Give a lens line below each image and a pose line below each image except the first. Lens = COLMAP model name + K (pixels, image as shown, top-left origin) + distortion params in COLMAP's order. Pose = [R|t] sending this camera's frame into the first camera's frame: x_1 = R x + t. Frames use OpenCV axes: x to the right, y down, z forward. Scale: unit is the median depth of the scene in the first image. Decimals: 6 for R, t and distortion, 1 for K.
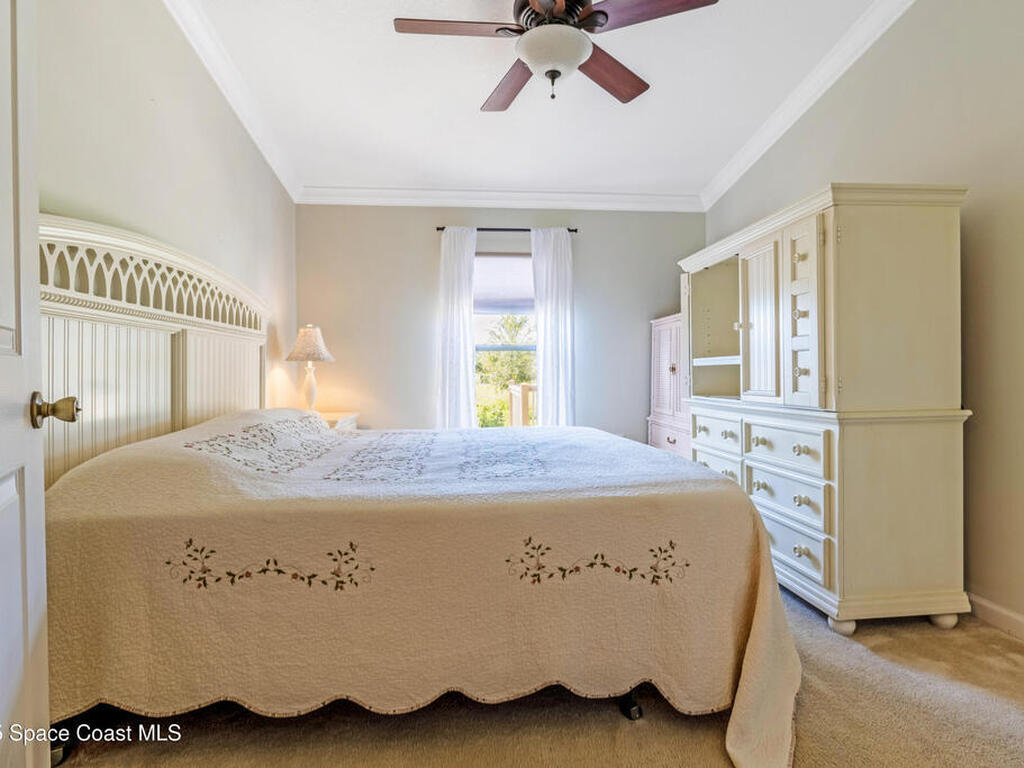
lens RADIAL K [[529.6, 0, 513.2], [0, 529.6, 379.8], [0, 0, 1]] dist [-0.005285, -0.000934]
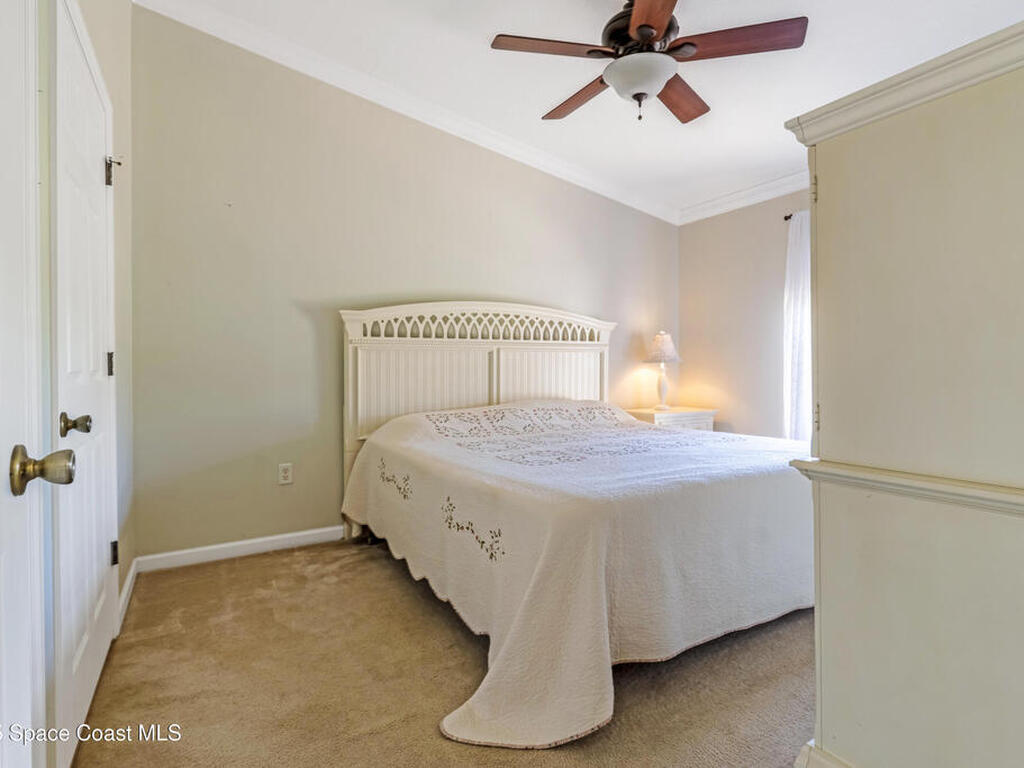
lens RADIAL K [[538.9, 0, 522.0], [0, 538.9, 369.4], [0, 0, 1]] dist [-0.004370, -0.000919]
pose [[0.433926, 0.013260, -0.900851, 0.961152], [-0.011065, 0.999895, 0.009388, -0.049058], [0.900881, 0.005894, 0.434027, 0.343932]]
